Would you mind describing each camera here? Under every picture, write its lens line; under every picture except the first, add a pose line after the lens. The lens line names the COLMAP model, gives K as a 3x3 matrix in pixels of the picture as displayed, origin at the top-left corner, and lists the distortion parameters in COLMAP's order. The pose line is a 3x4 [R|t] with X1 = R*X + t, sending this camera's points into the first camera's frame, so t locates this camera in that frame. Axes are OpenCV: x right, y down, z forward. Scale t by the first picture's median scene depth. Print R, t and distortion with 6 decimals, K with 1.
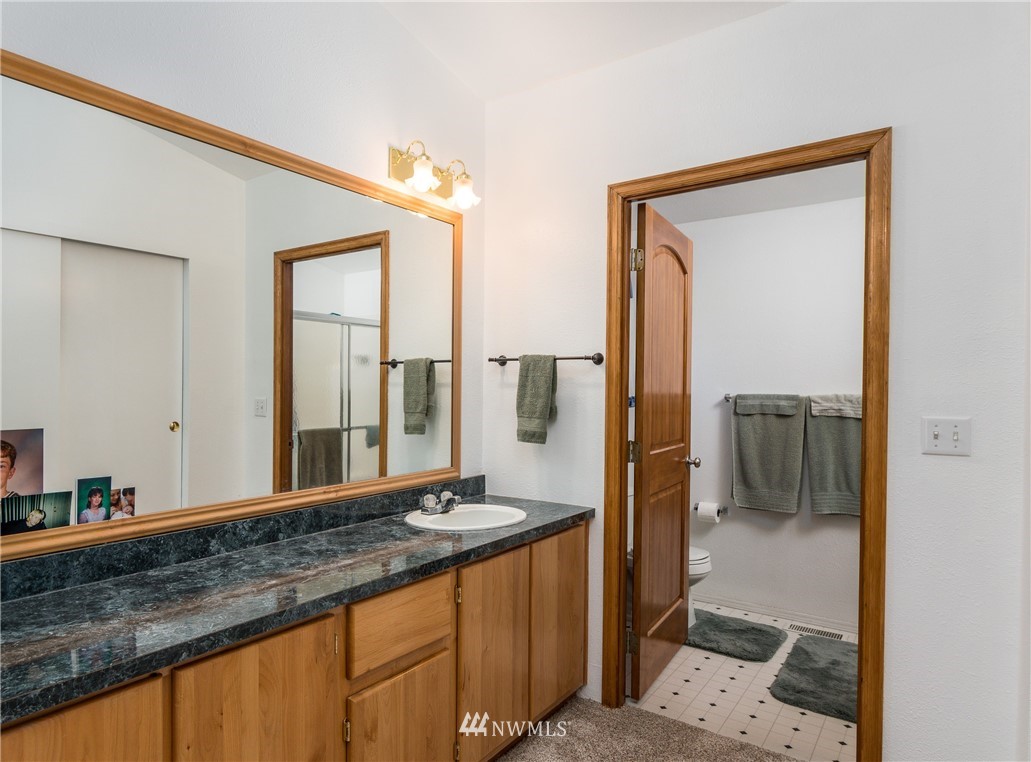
lens RADIAL K [[648.5, 0, 446.8], [0, 648.5, 395.4], [0, 0, 1]] dist [-0.003712, -0.000144]
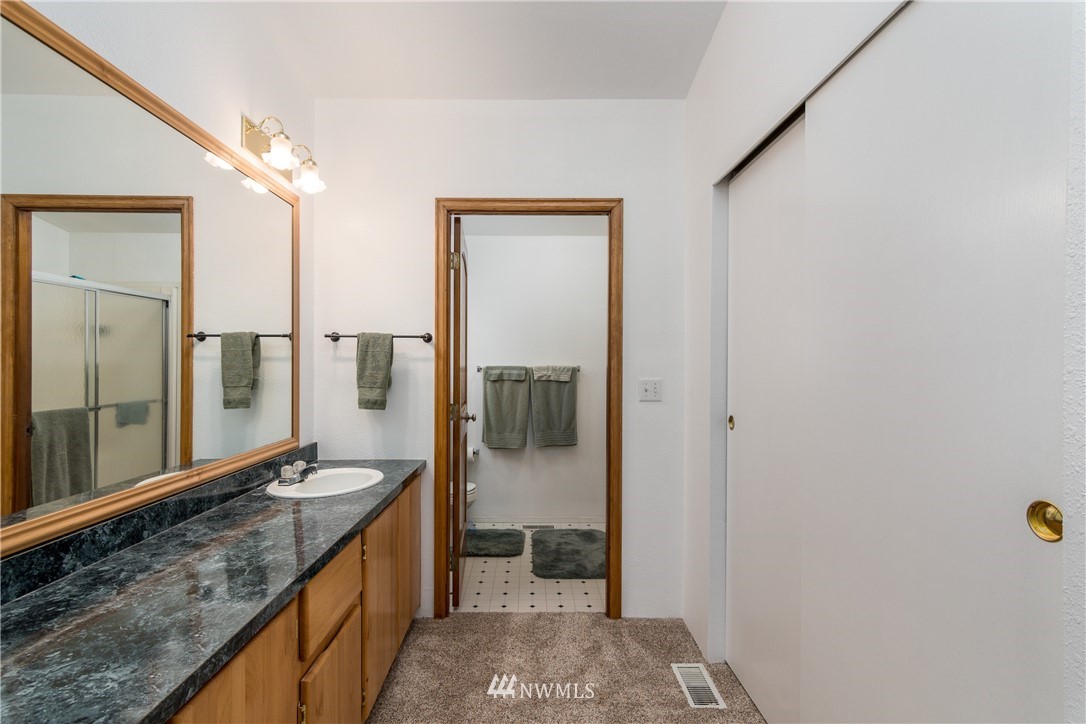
lens RADIAL K [[521.9, 0, 538.5], [0, 521.9, 366.6], [0, 0, 1]] dist [0.001534, 0.001096]
pose [[0.774791, -0.007897, 0.632168, -0.229178], [0.008774, 0.999960, 0.001738, -0.001827], [-0.632156, 0.004200, 0.774830, 0.102750]]
